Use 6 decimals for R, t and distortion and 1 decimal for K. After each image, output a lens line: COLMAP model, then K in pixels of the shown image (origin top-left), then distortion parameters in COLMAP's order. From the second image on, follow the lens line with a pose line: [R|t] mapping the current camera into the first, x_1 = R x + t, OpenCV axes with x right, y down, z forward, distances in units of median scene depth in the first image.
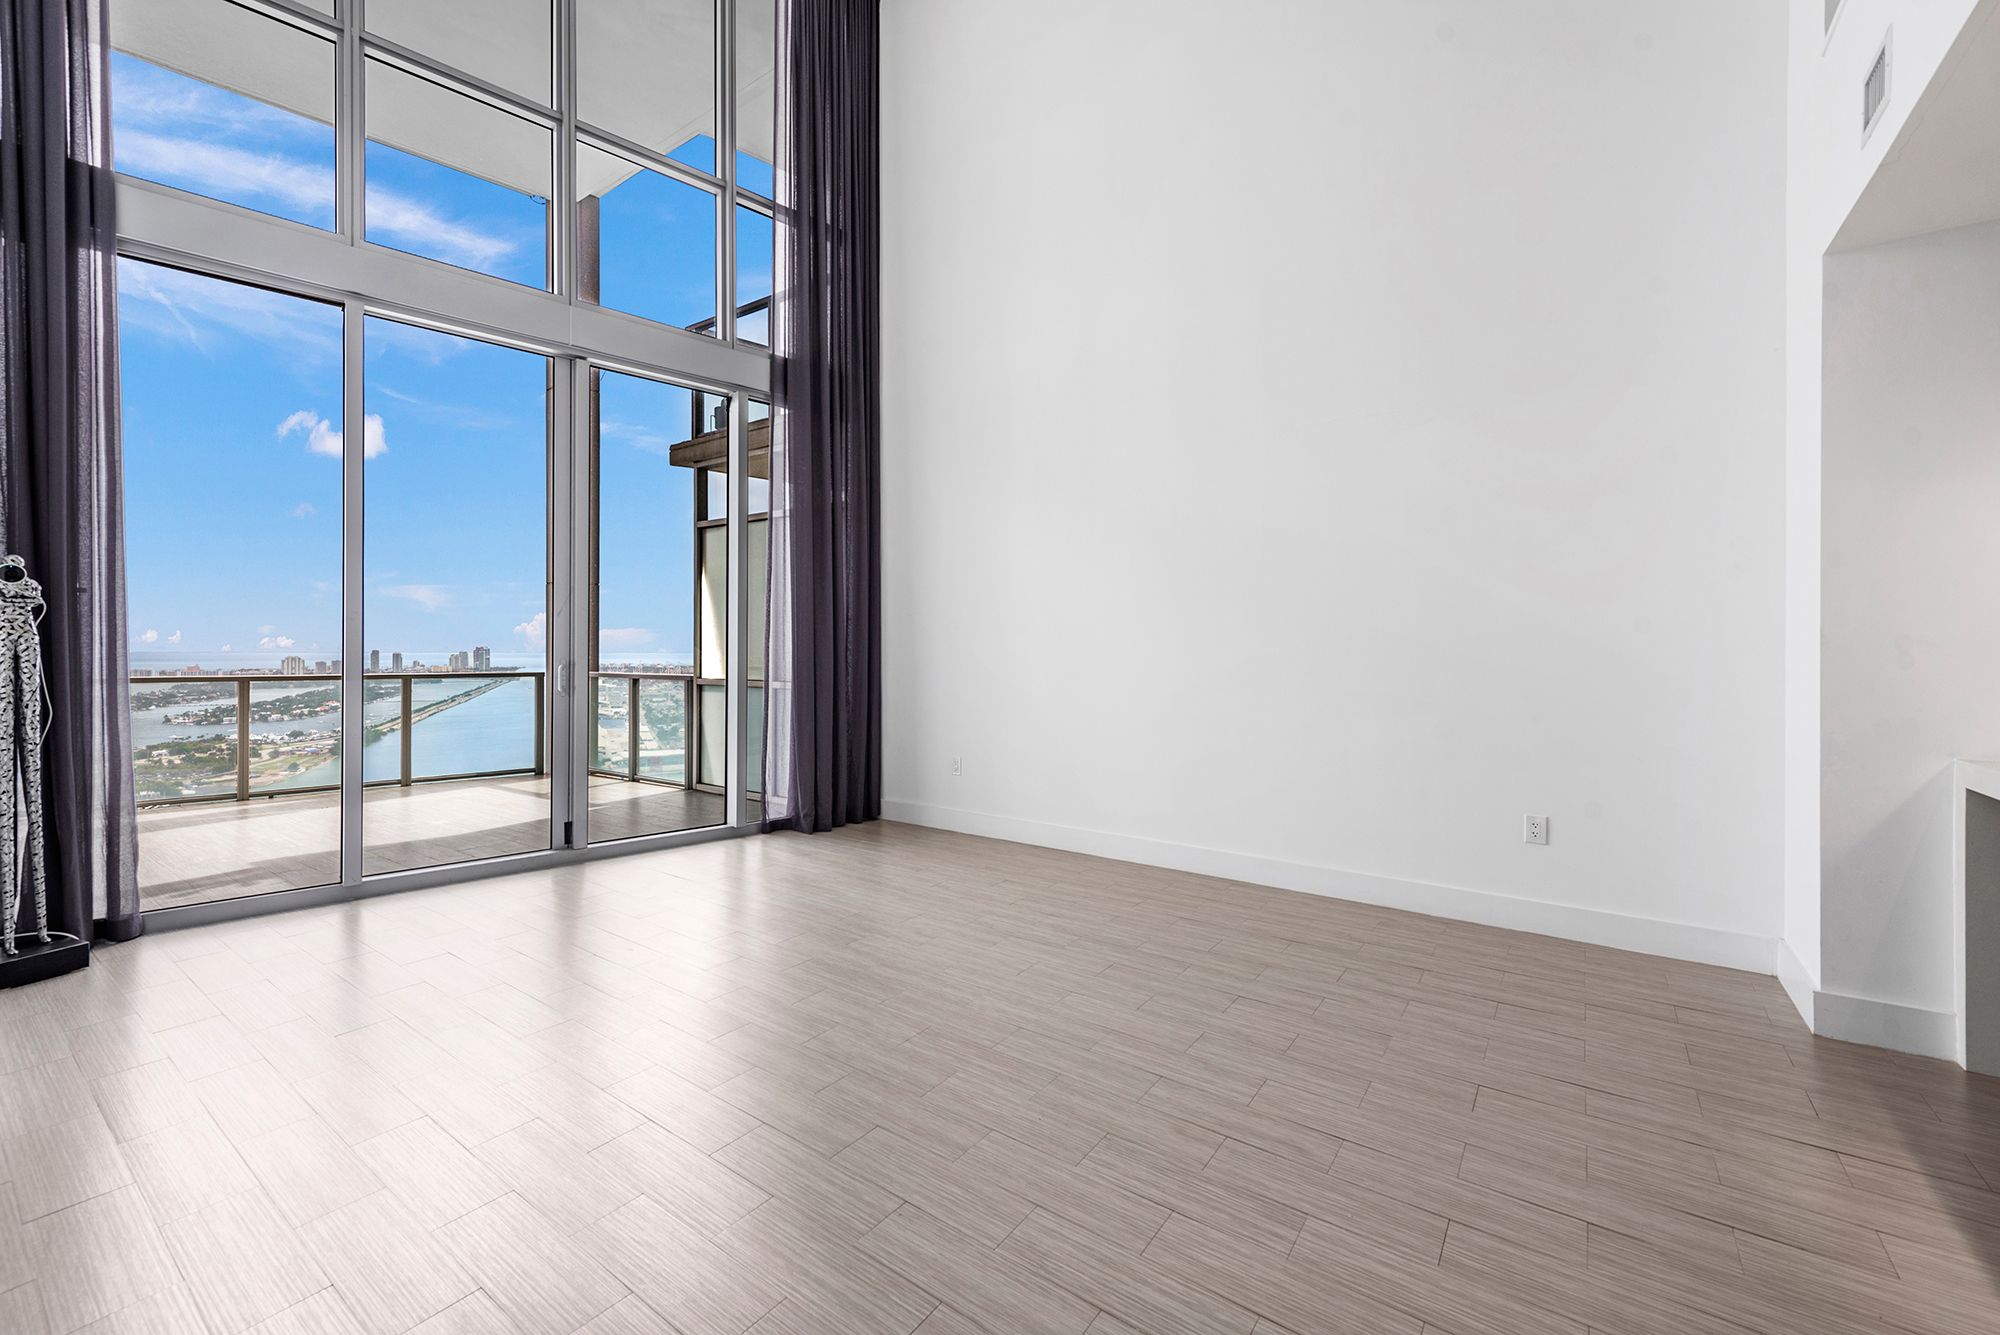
lens RADIAL K [[794.6, 0, 989.7], [0, 794.6, 655.2], [0, 0, 1]] dist [0.014656, -0.003764]
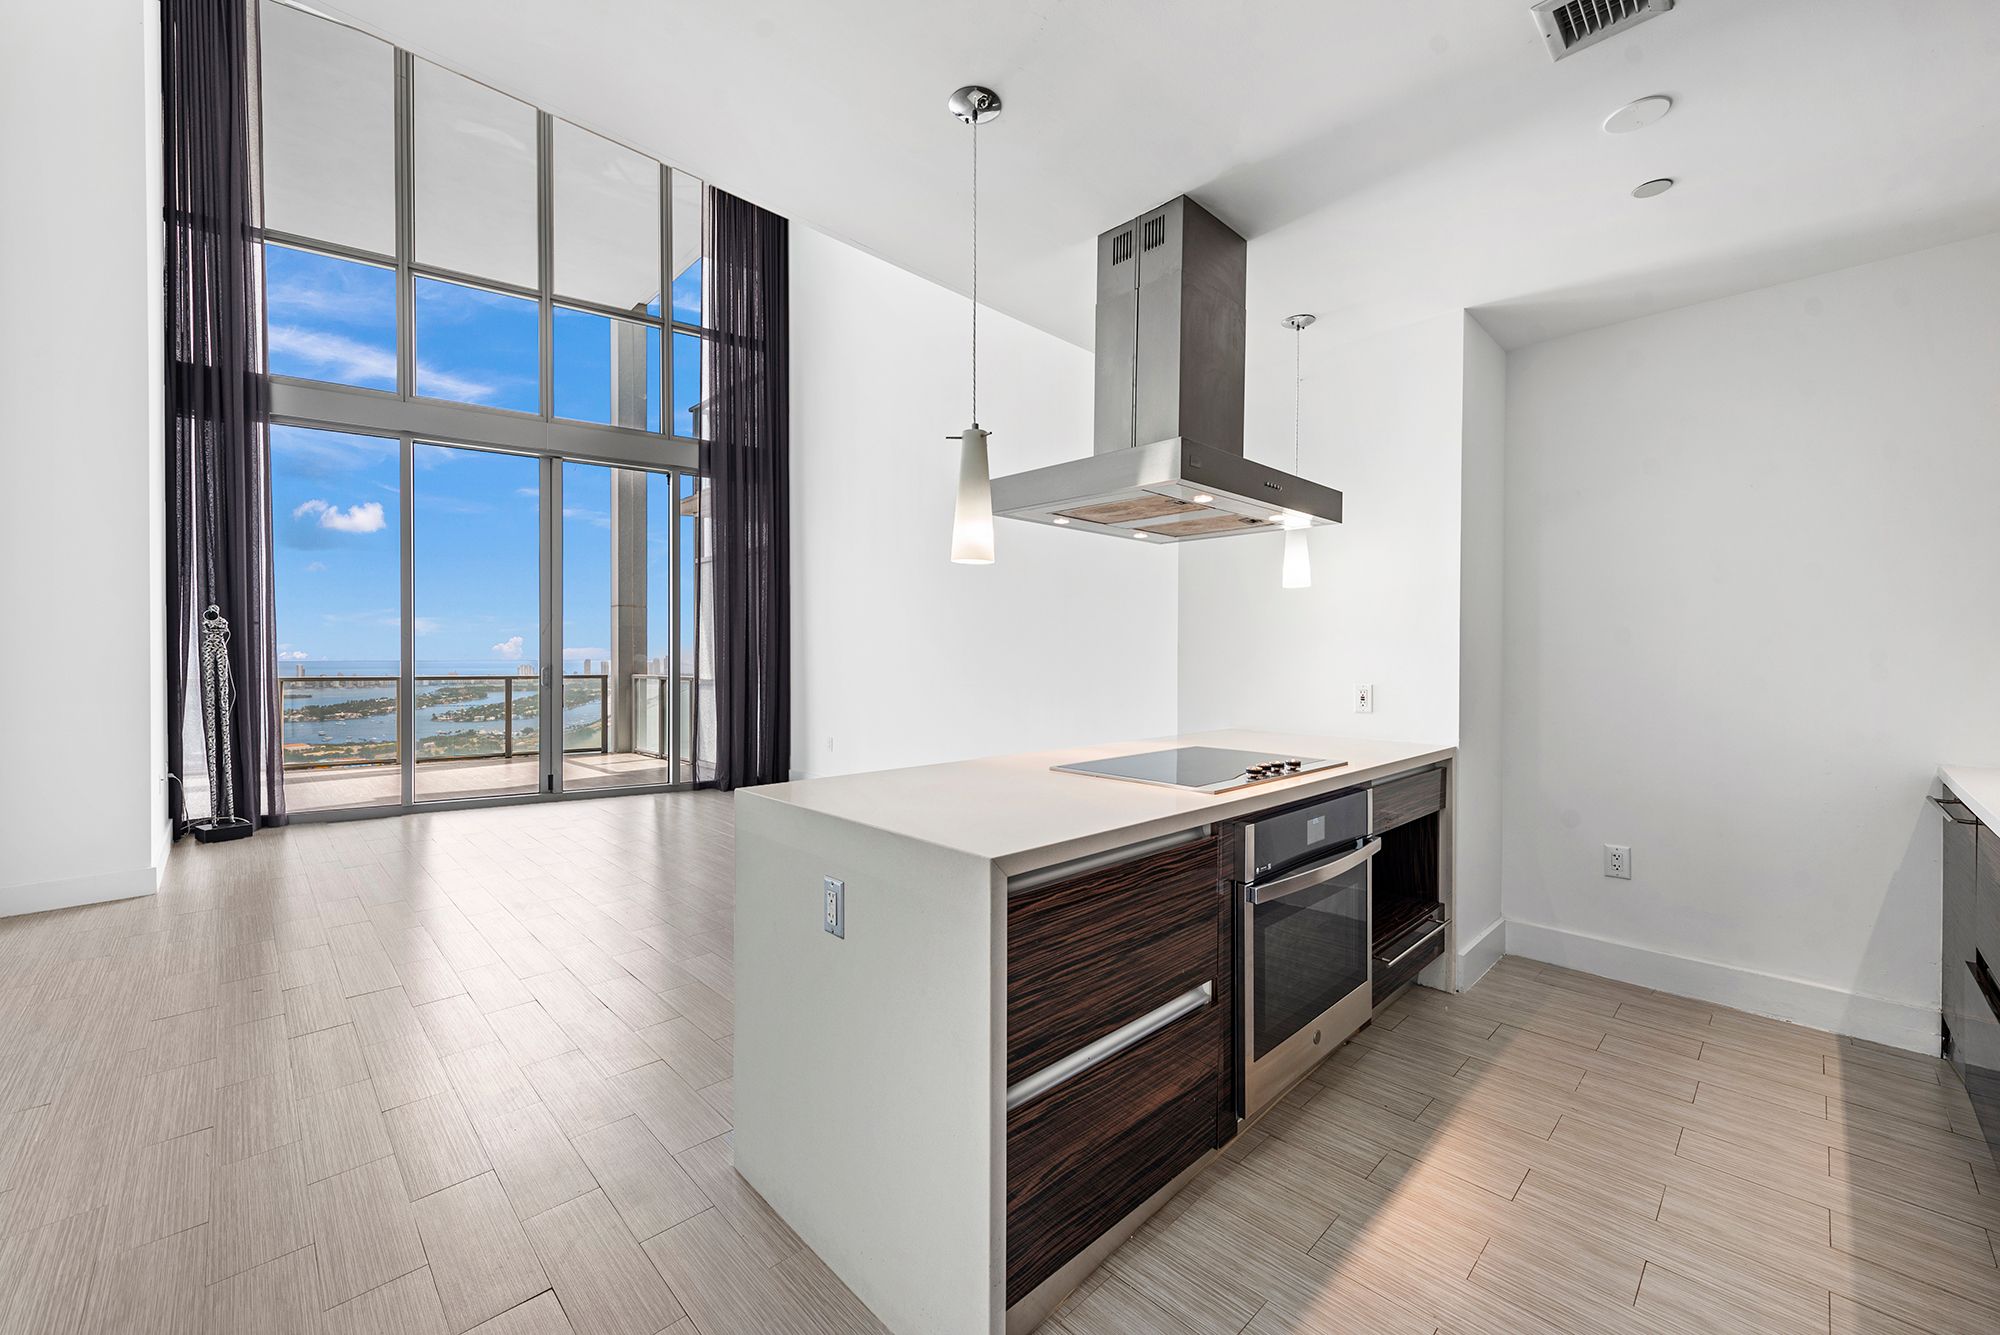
lens RADIAL K [[794.6, 0, 985.8], [0, 794.6, 665.2], [0, 0, 1]] dist [0.014656, -0.003764]
pose [[0.981384, 0.000312, -0.192054, 0.474689], [0.000304, 0.999995, 0.003178, 0.004041], [0.192054, -0.003178, 0.981379, -0.246642]]
